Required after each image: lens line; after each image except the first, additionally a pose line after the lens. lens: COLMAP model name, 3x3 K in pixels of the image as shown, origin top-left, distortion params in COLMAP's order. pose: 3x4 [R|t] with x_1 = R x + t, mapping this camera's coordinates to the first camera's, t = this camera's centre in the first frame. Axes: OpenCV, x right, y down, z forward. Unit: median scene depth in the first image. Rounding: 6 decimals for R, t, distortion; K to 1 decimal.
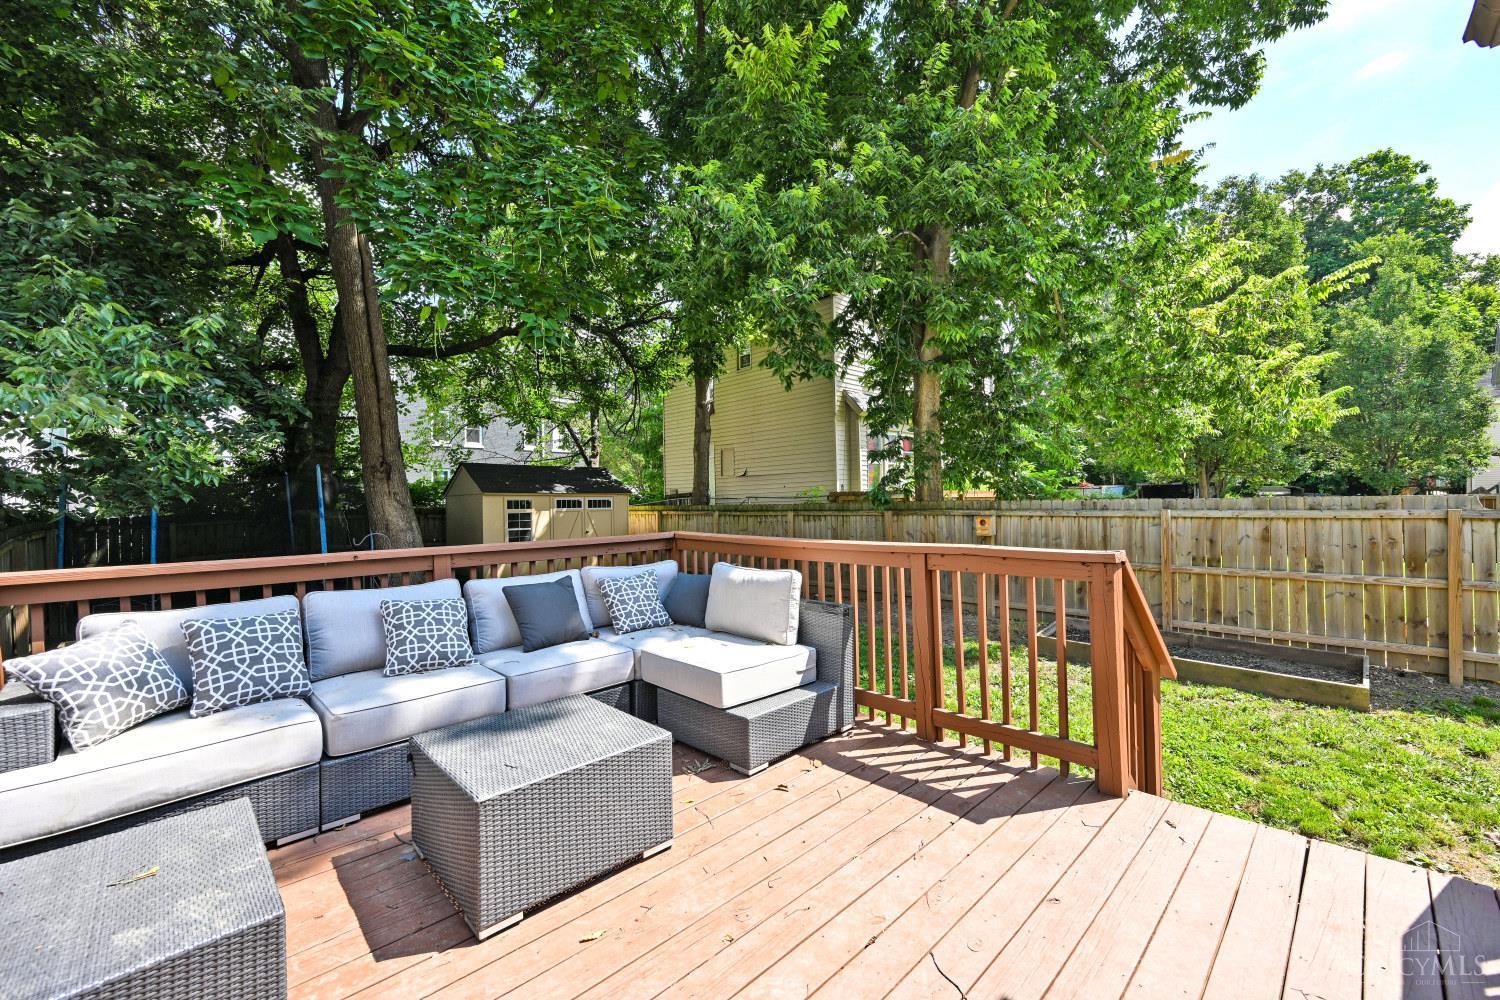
lens RADIAL K [[590.2, 0, 751.7], [0, 590.2, 506.1], [0, 0, 1]] dist [-0.001800, -0.000228]
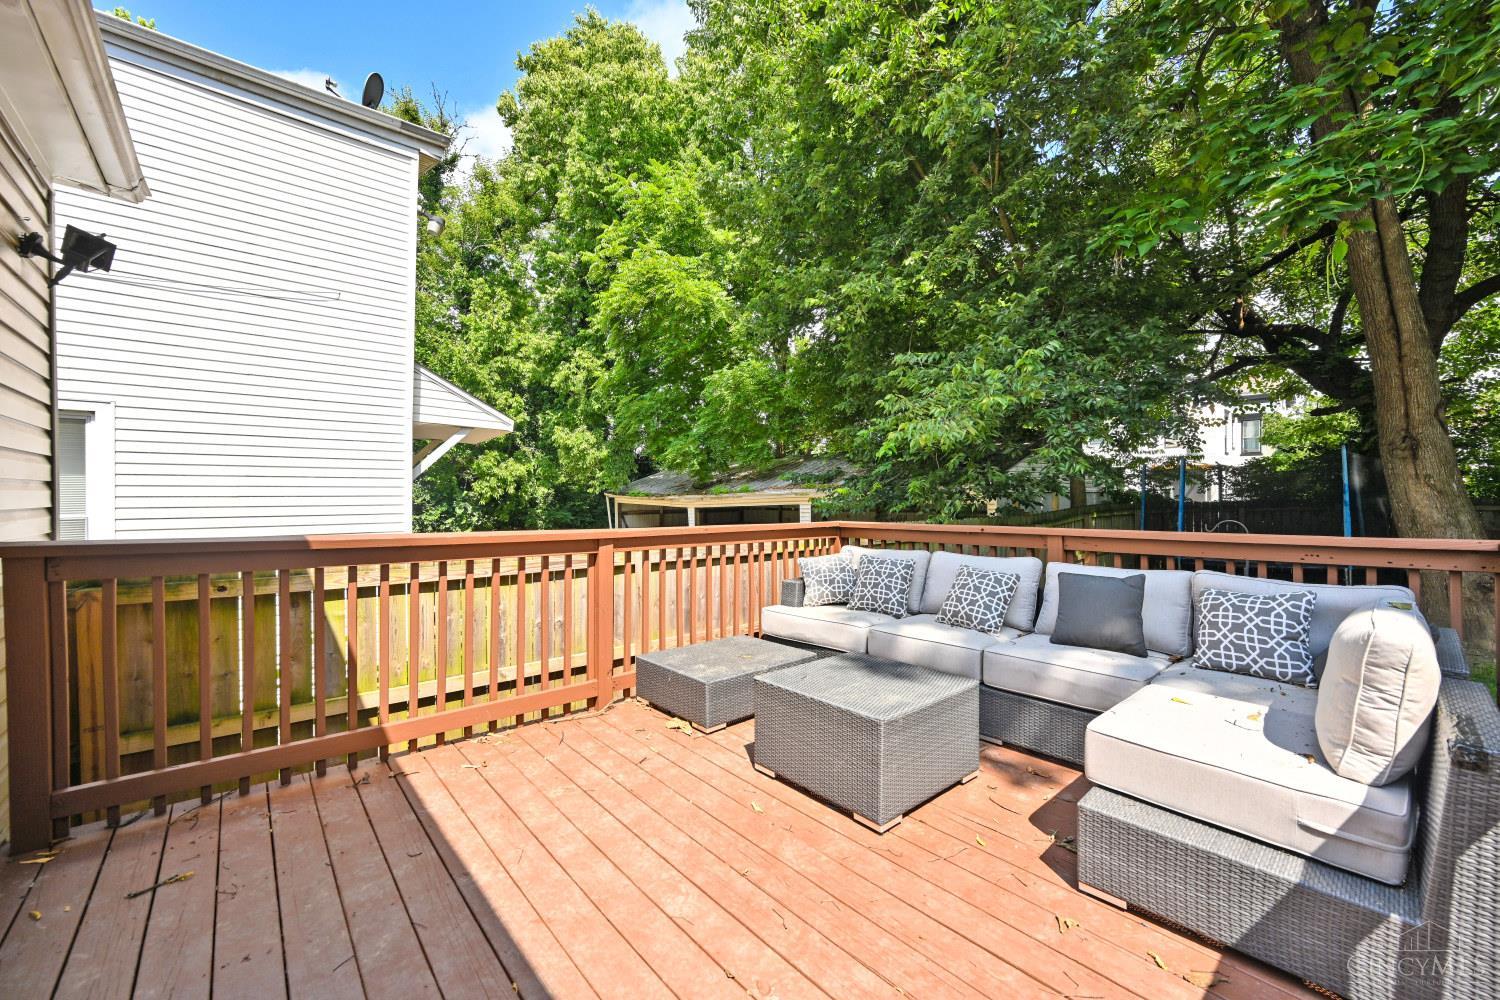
lens RADIAL K [[590.2, 0, 751.7], [0, 590.2, 506.1], [0, 0, 1]] dist [-0.001800, -0.000228]
pose [[-0.048668, 0.030271, -0.998356, 0.255646], [0.013064, 0.999474, 0.029668, -0.001533], [0.998730, -0.011599, -0.049038, 0.253304]]
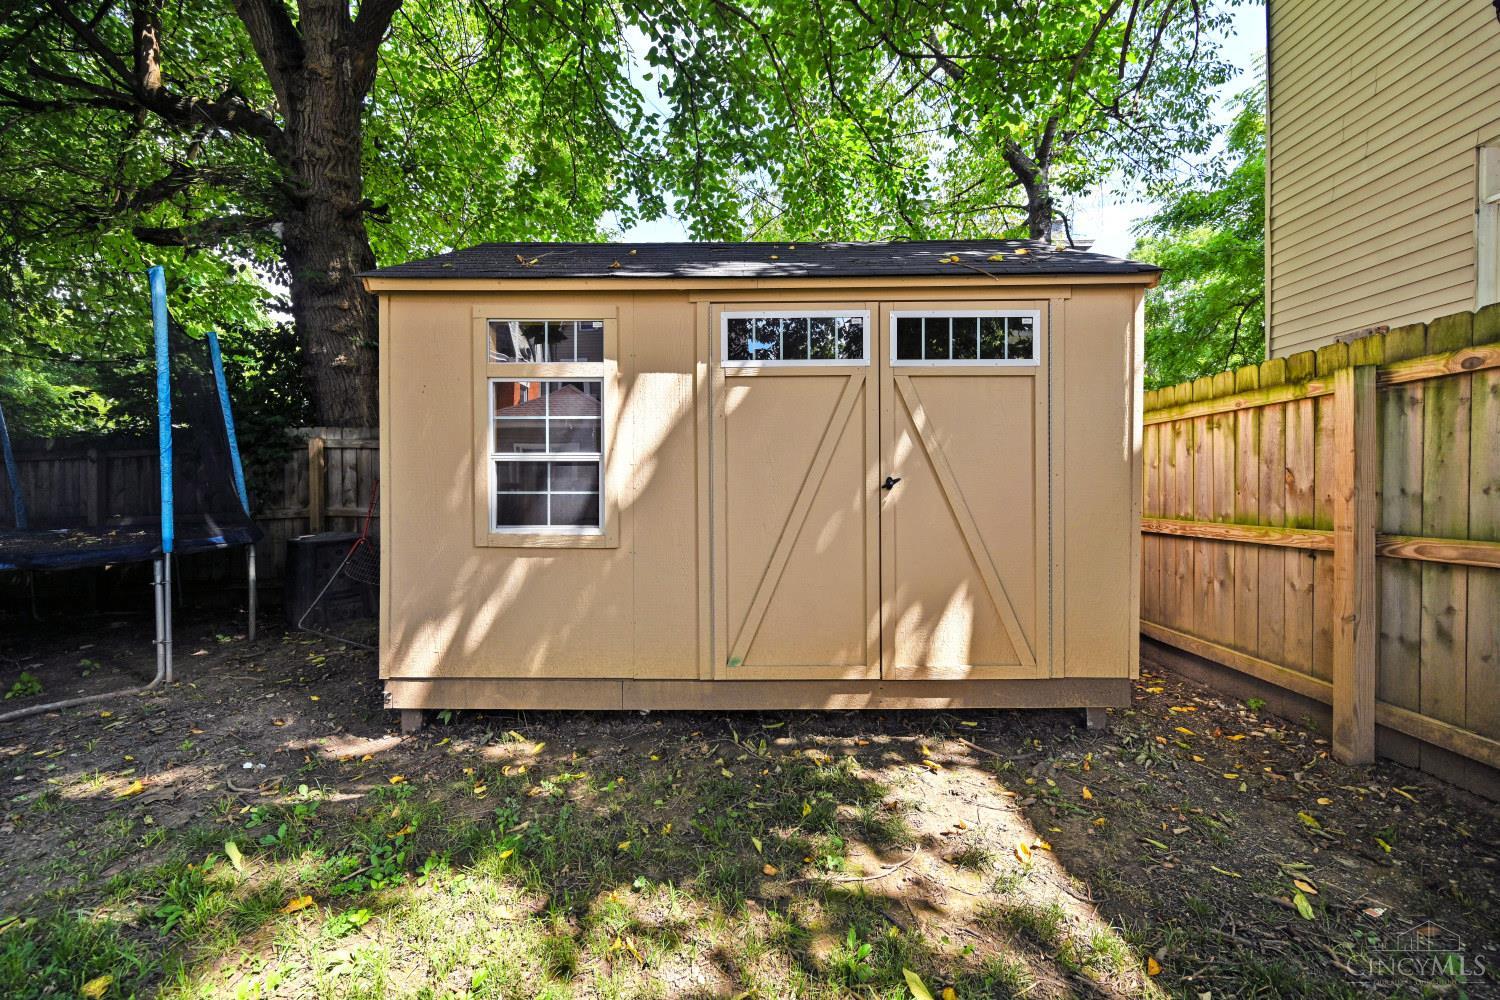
lens RADIAL K [[590.2, 0, 751.7], [0, 590.2, 506.1], [0, 0, 1]] dist [-0.001800, -0.000228]
pose [[0.712826, 0.040897, -0.700148, -0.294658], [-0.008265, 0.998719, 0.049923, 0.071530], [0.701292, -0.029800, 0.712251, 1.404035]]
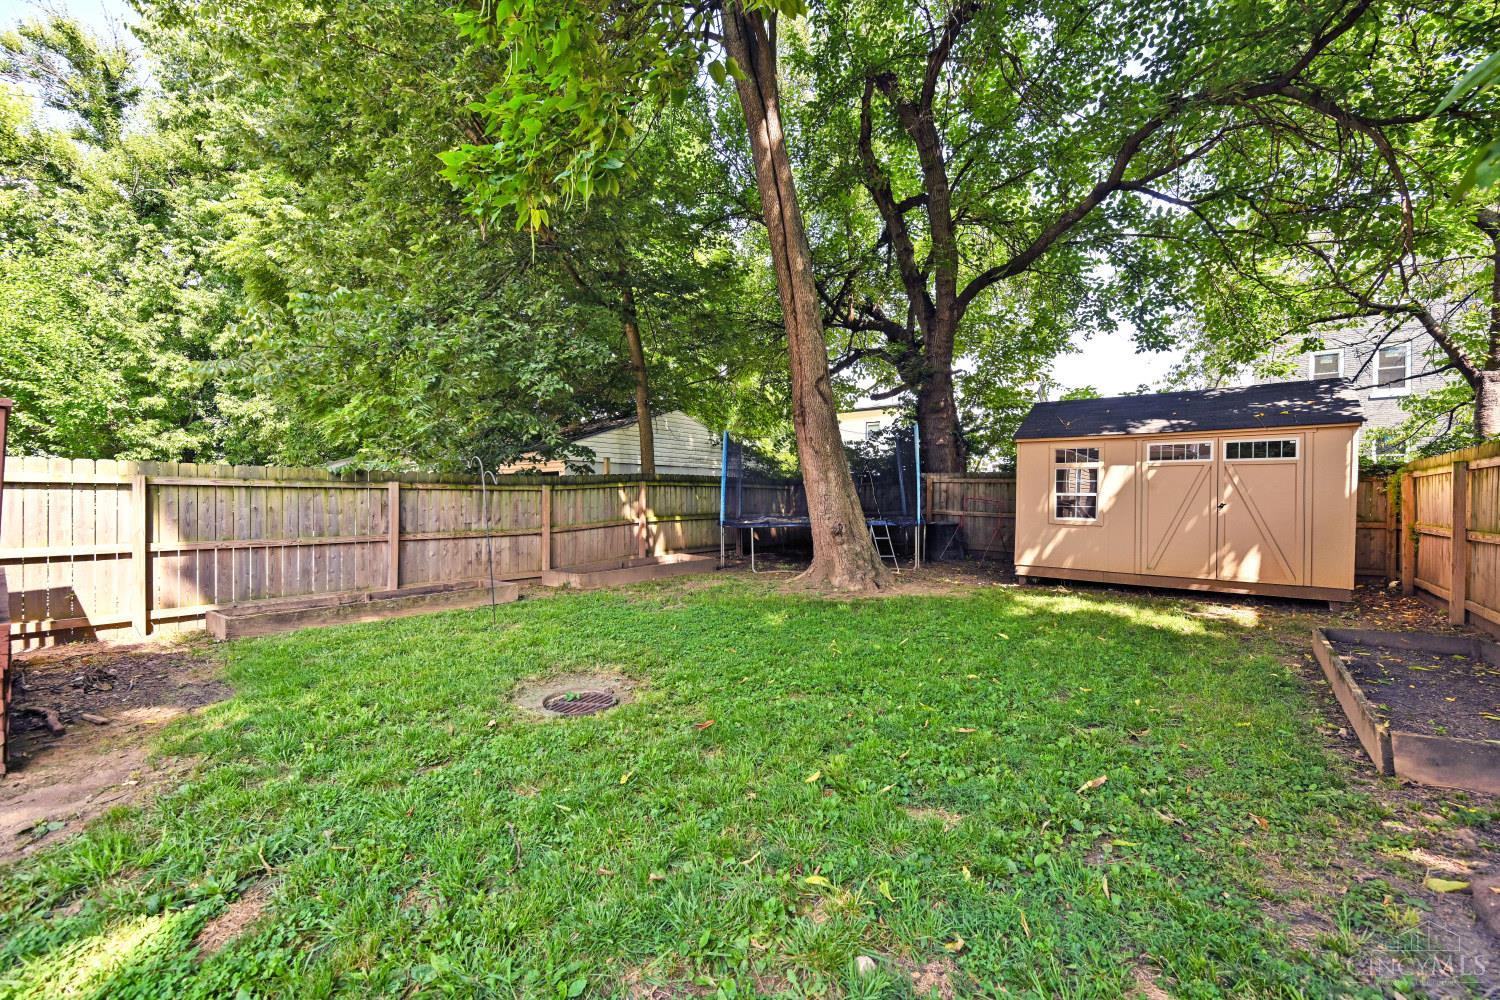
lens RADIAL K [[590.2, 0, 751.7], [0, 590.2, 506.1], [0, 0, 1]] dist [-0.001800, -0.000228]
pose [[0.121017, 0.041220, -0.991794, 0.310588], [-0.005536, 0.999150, 0.040850, 0.043463], [0.992635, 0.000547, 0.121142, 0.897595]]
